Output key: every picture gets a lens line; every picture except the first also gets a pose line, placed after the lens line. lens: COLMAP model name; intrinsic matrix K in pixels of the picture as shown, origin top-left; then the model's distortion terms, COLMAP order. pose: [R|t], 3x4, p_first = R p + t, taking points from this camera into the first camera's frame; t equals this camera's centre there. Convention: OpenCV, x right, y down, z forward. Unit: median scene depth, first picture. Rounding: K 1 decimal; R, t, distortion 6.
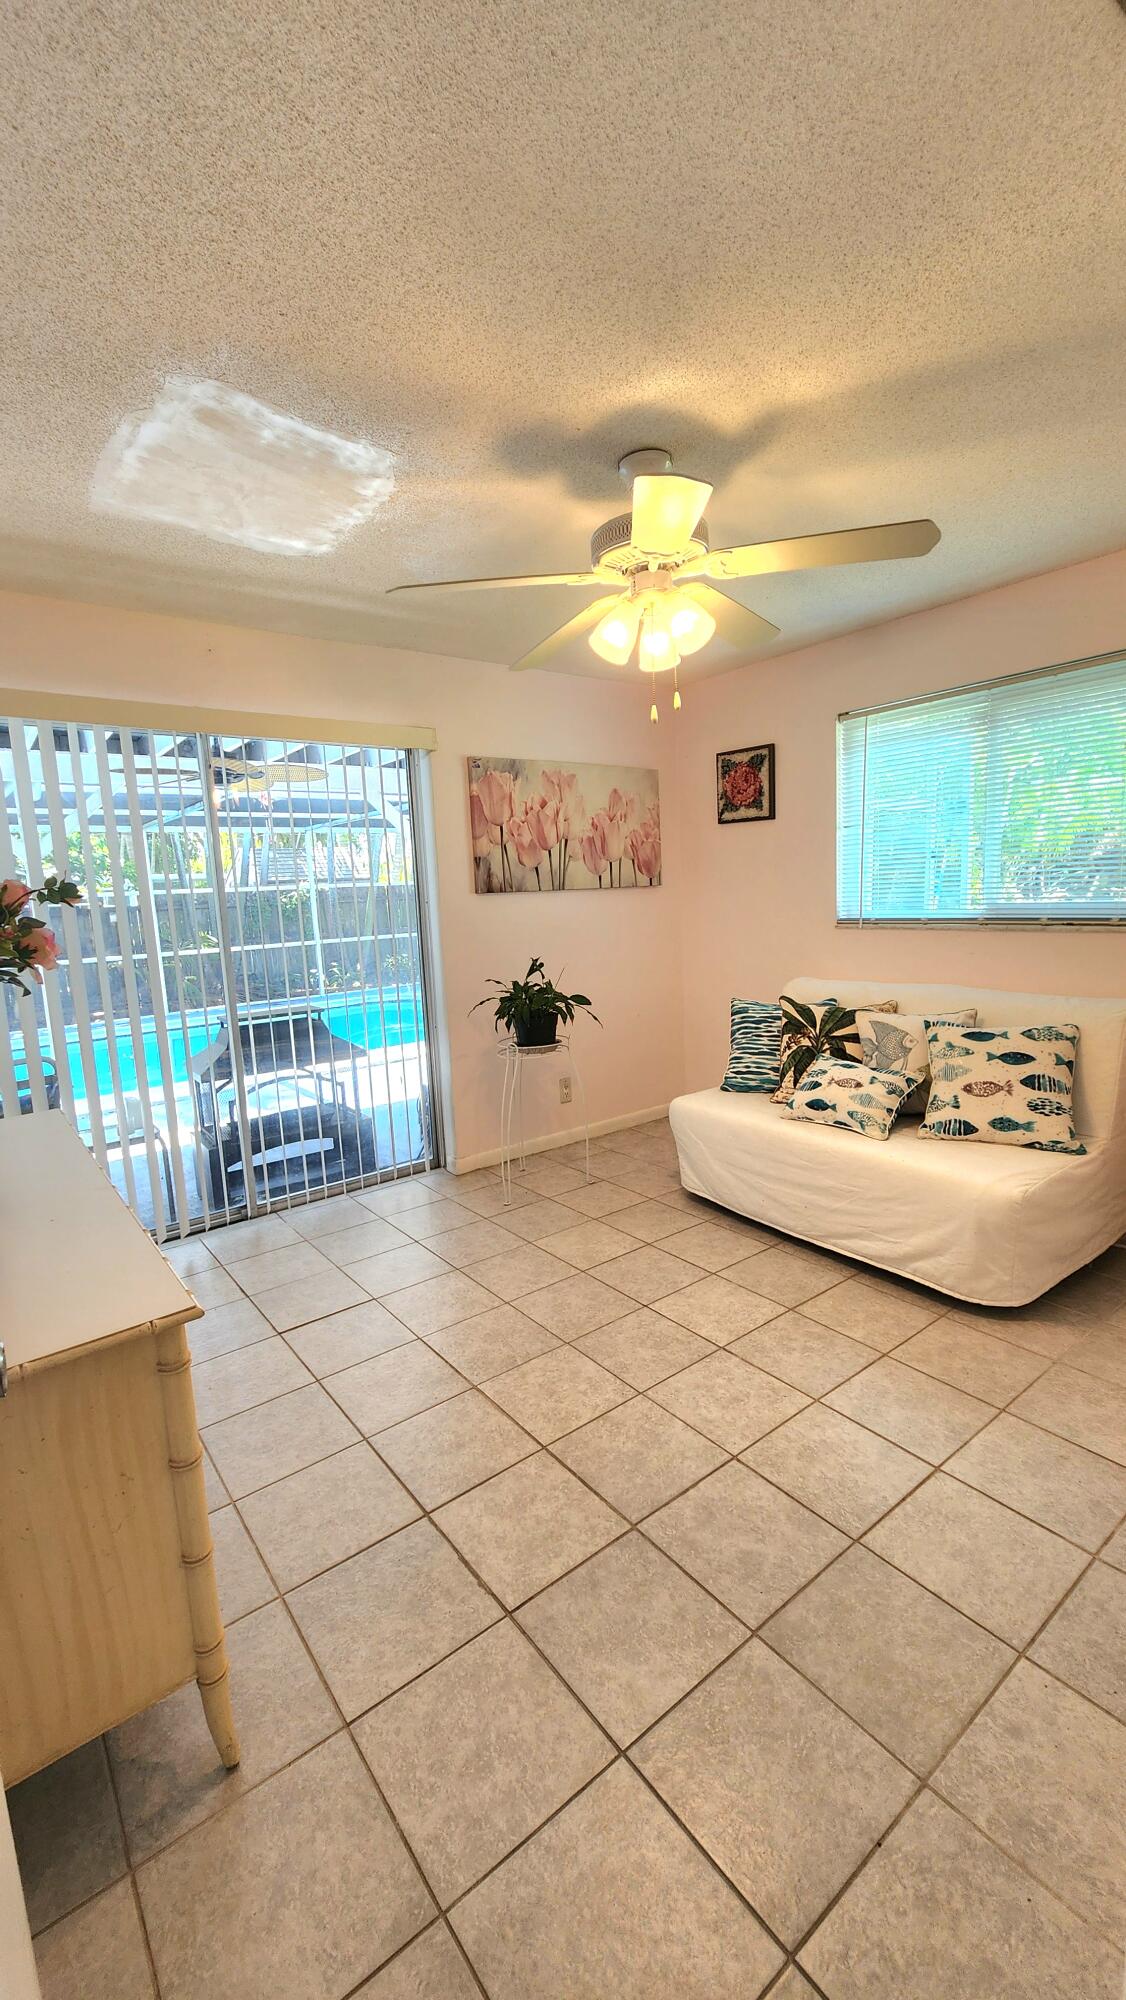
lens RADIAL K [[816.0, 0, 565.6], [0, 816.0, 1005.6], [0, 0, 1]] dist [0.005733, -0.003379]
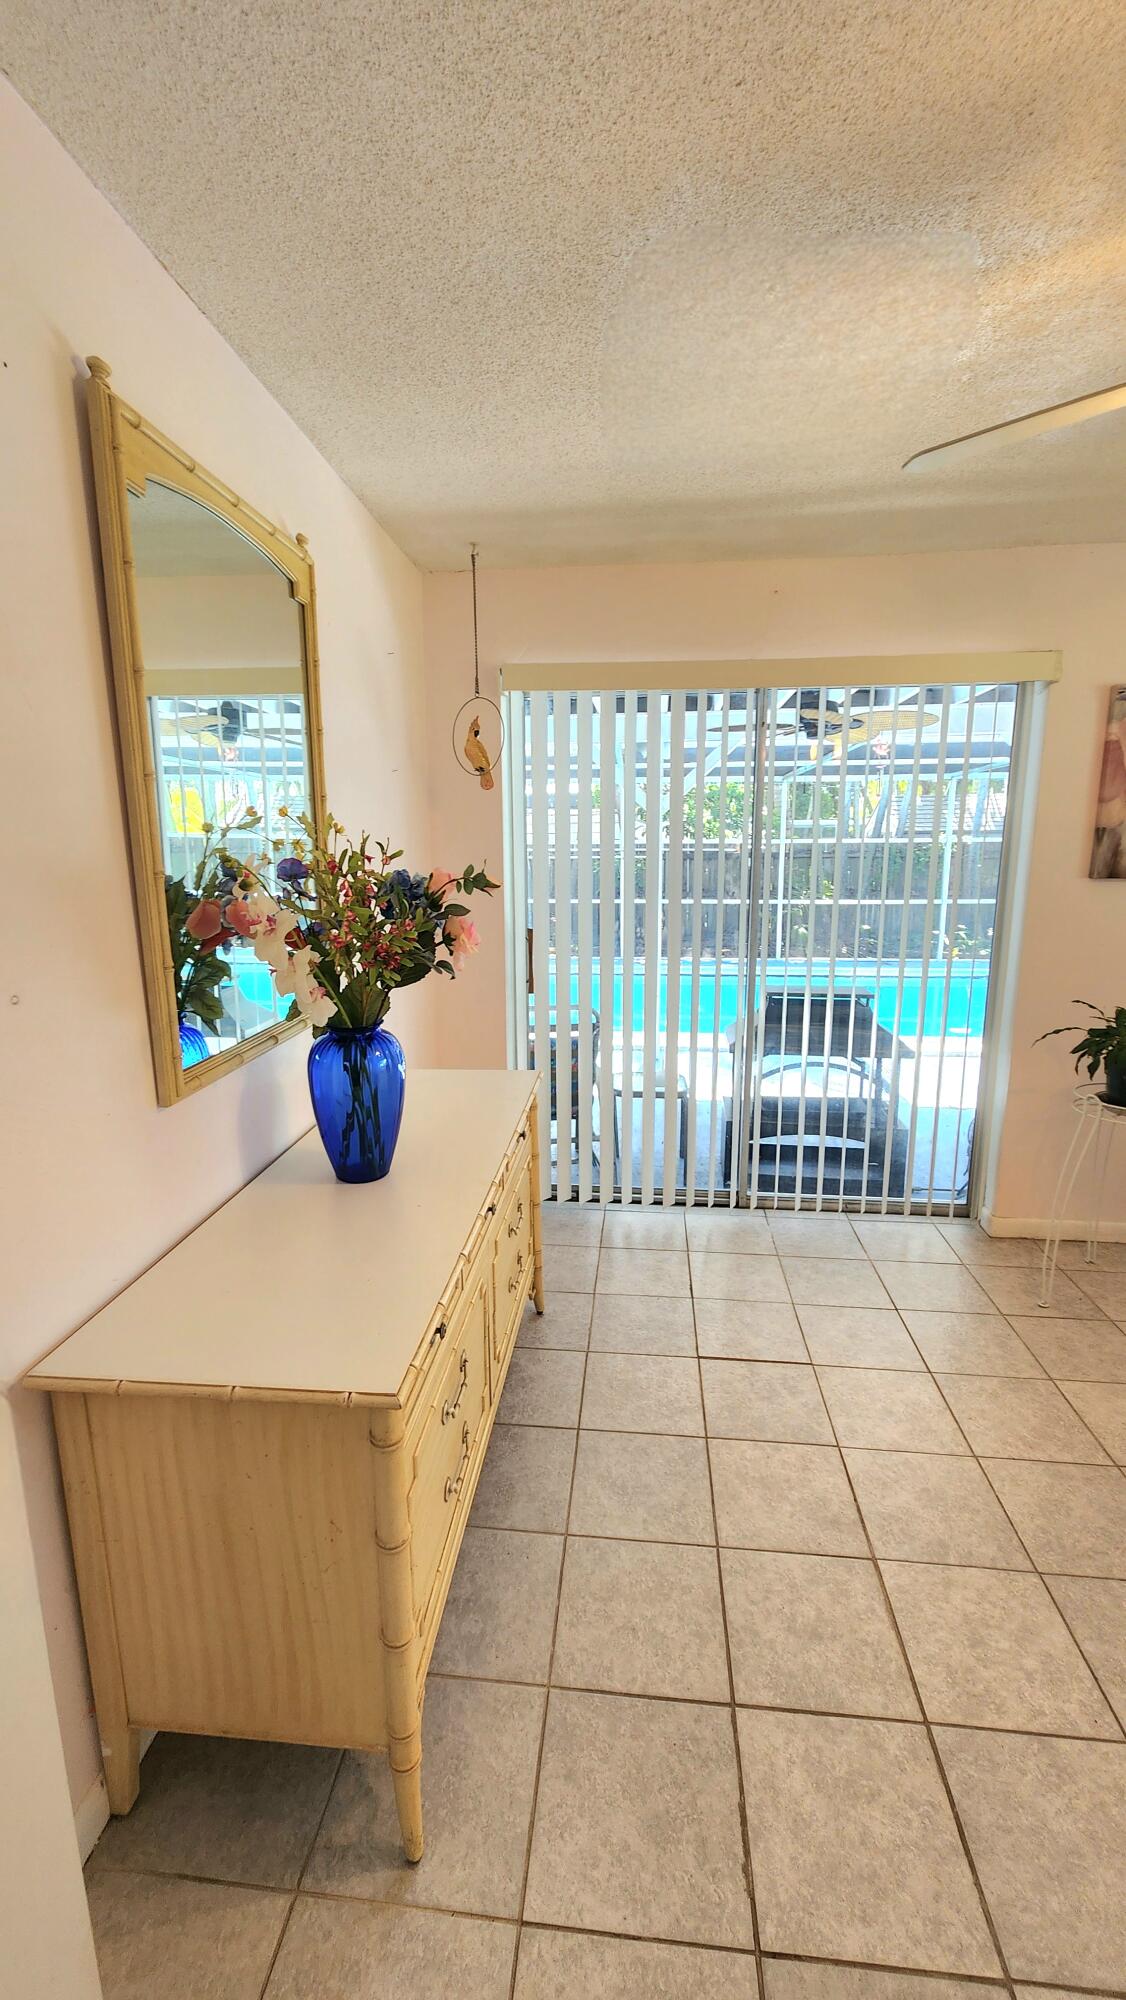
lens RADIAL K [[816.0, 0, 565.6], [0, 816.0, 1005.6], [0, 0, 1]] dist [0.005733, -0.003379]
pose [[0.725192, 0.172750, -0.666524, 0.063001], [-0.127892, 0.984965, 0.116134, -0.056194], [0.676565, 0.001024, 0.736383, 0.165487]]
